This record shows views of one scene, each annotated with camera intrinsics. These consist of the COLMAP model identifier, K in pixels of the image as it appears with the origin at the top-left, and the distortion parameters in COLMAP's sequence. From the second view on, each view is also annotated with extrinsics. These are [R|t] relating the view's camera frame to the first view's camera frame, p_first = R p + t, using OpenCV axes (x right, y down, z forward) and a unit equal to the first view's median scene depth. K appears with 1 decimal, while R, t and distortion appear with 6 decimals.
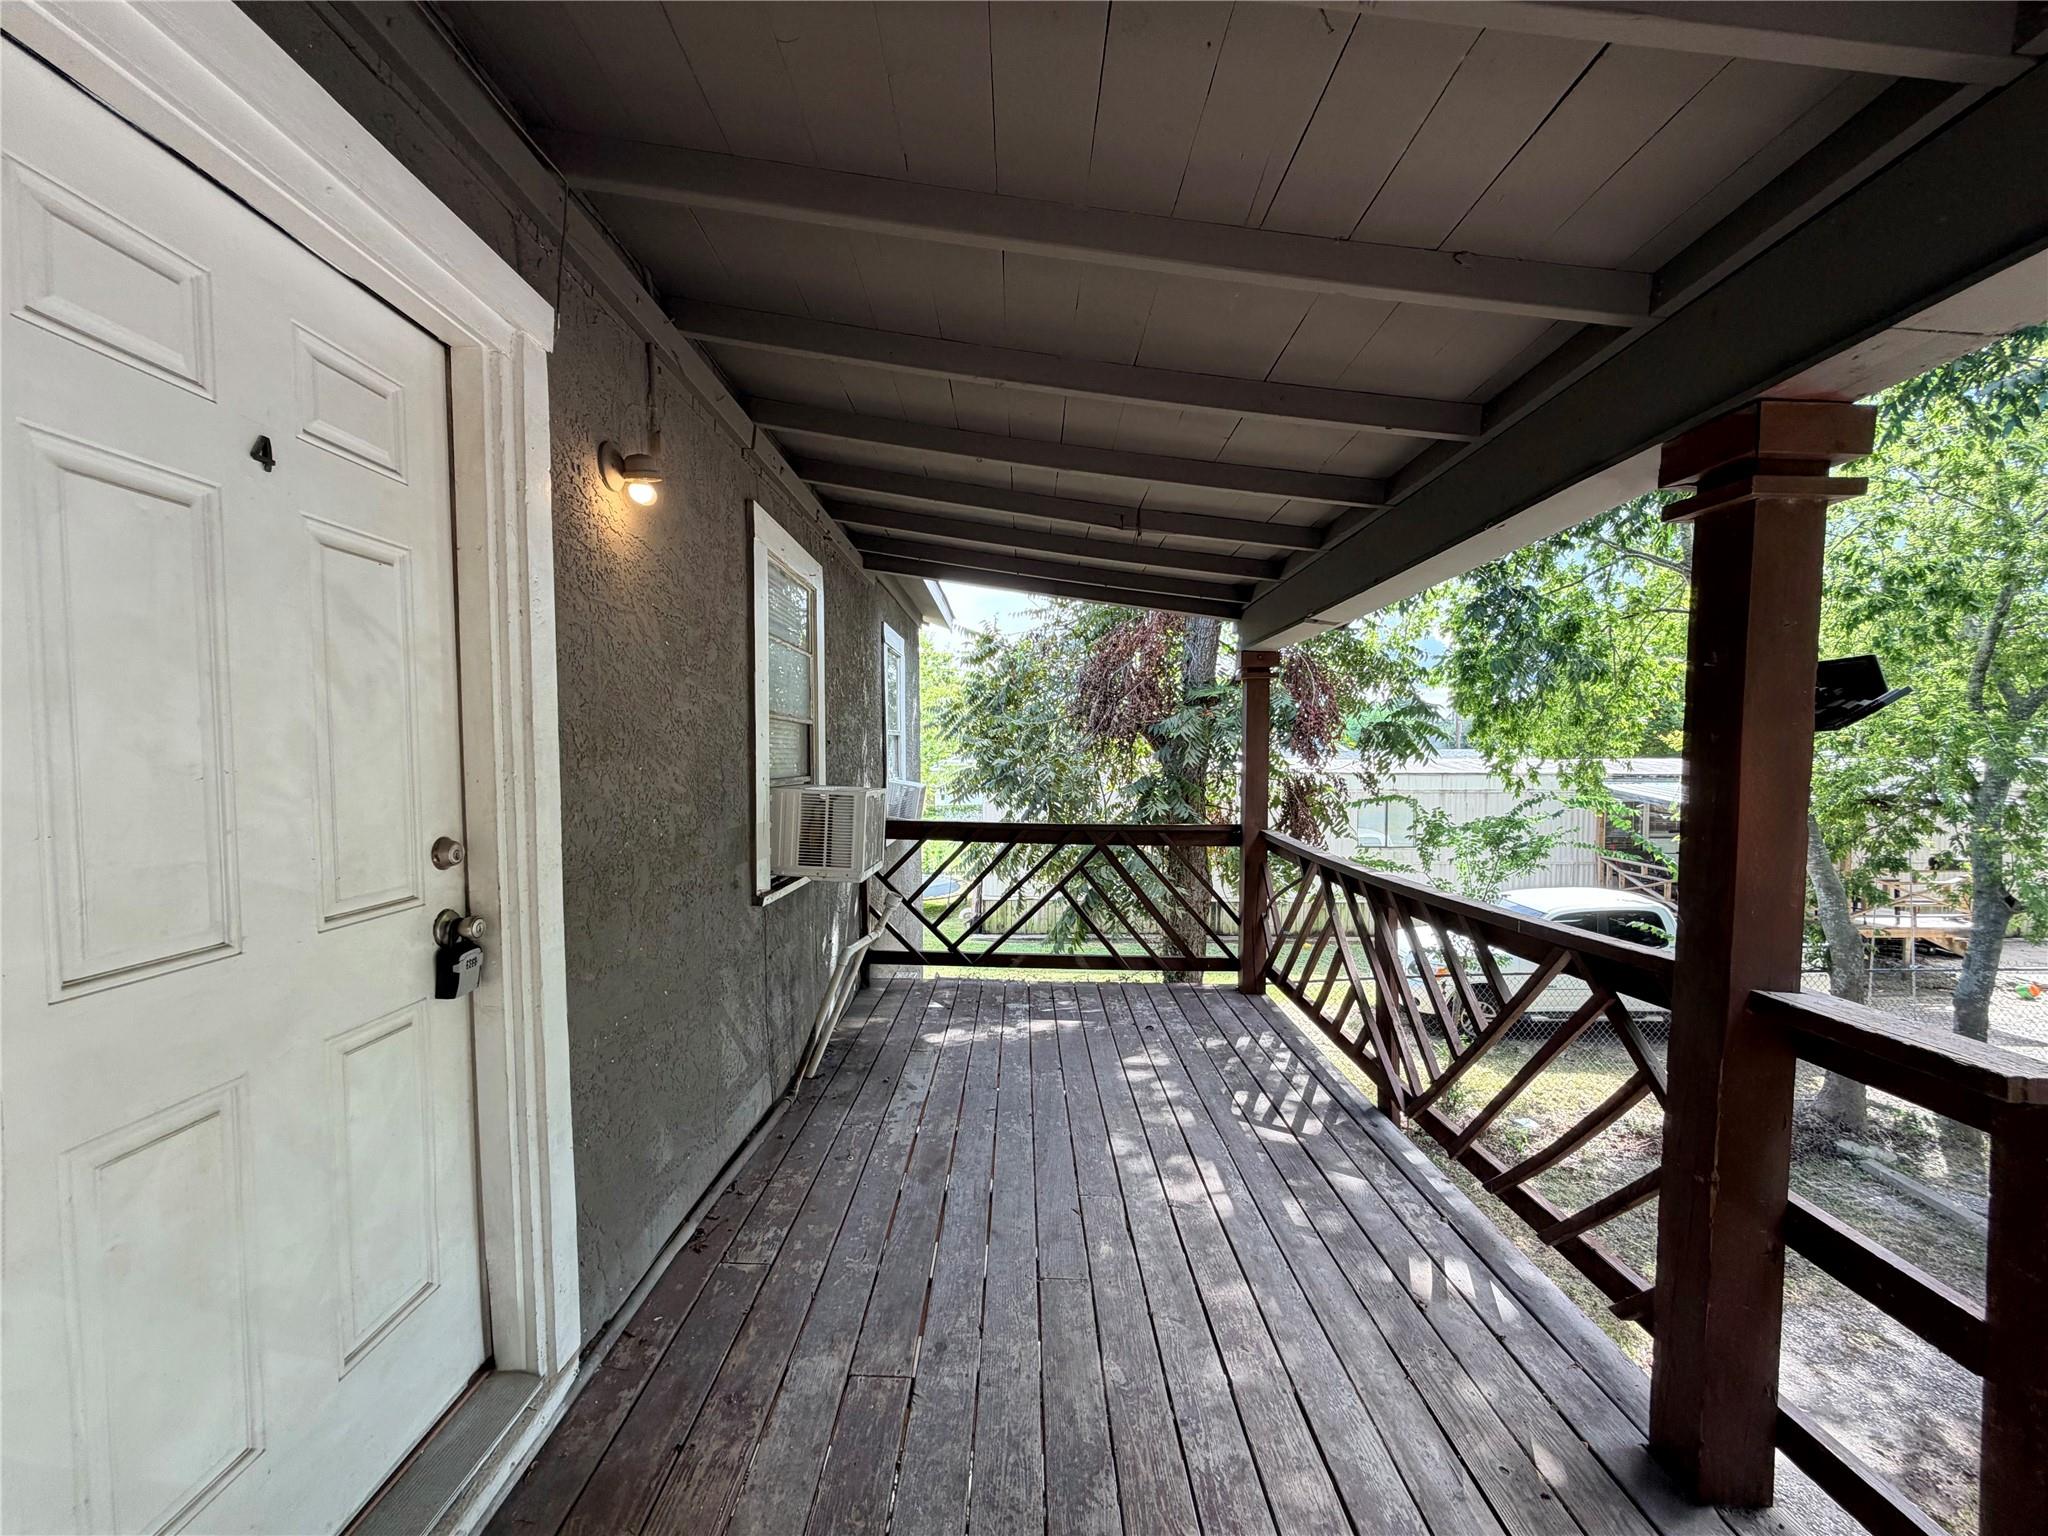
lens RADIAL K [[821.5, 0, 1027.6], [0, 821.5, 770.3], [0, 0, 1]] dist [-0.000336, -0.000012]
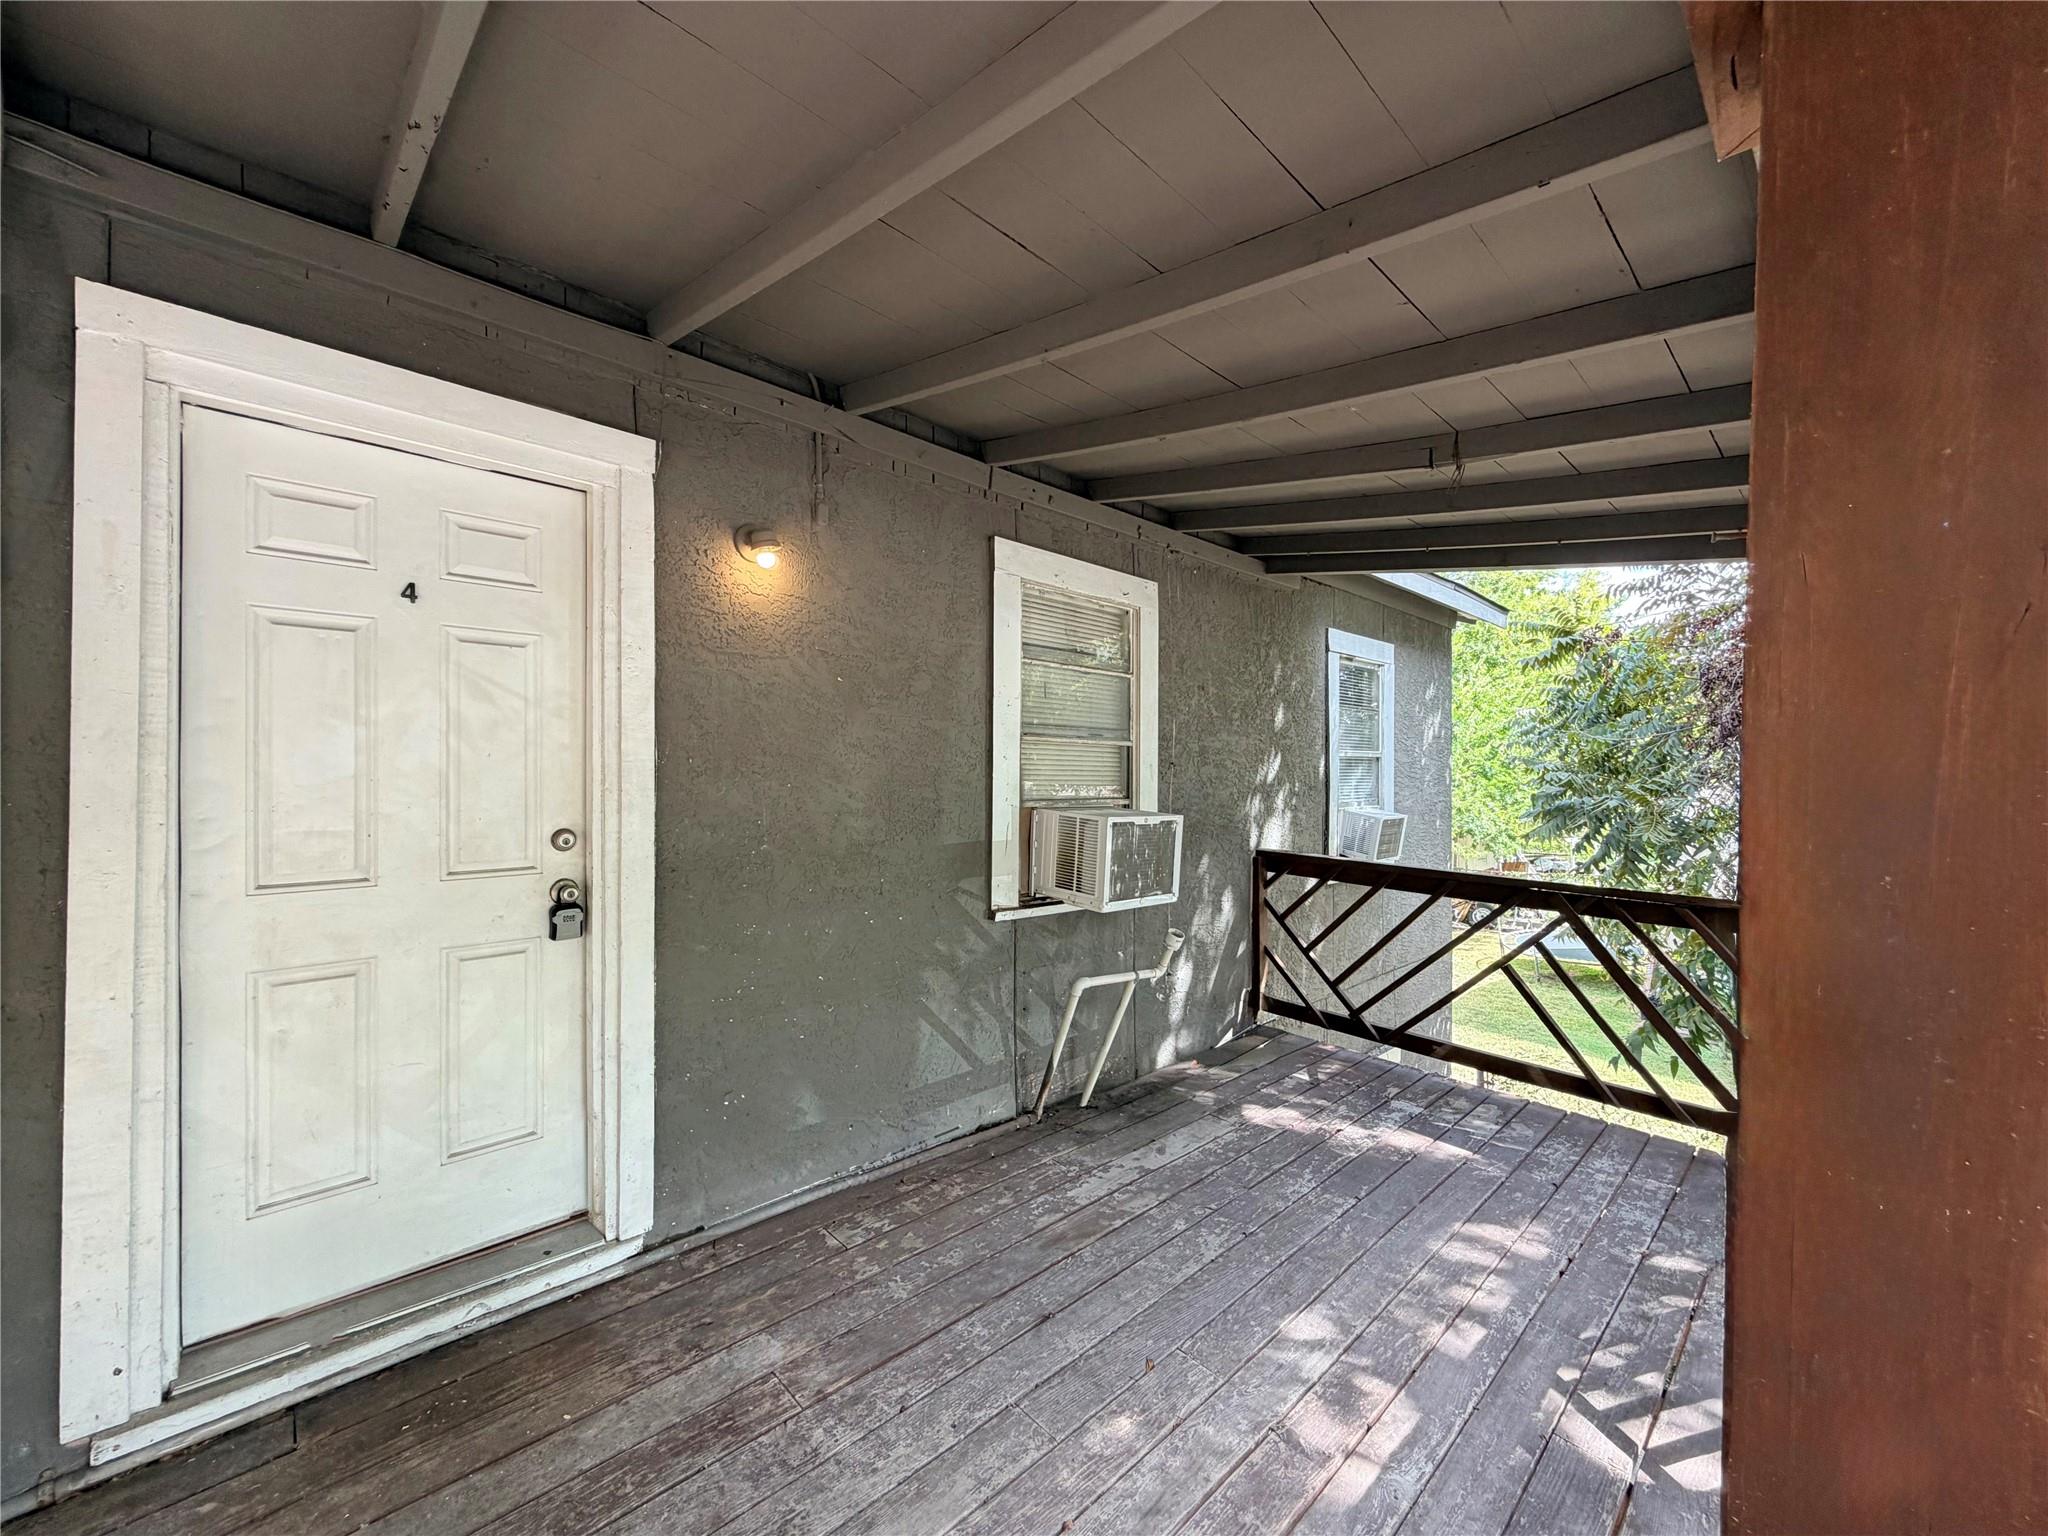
lens RADIAL K [[821.5, 0, 1020.9], [0, 821.5, 769.2], [0, 0, 1]] dist [-0.000336, -0.000012]
pose [[0.682377, 0.009090, -0.730944, 0.443773], [-0.028830, 0.999479, -0.014485, -0.012815], [0.730431, 0.030957, 0.682284, 0.292839]]
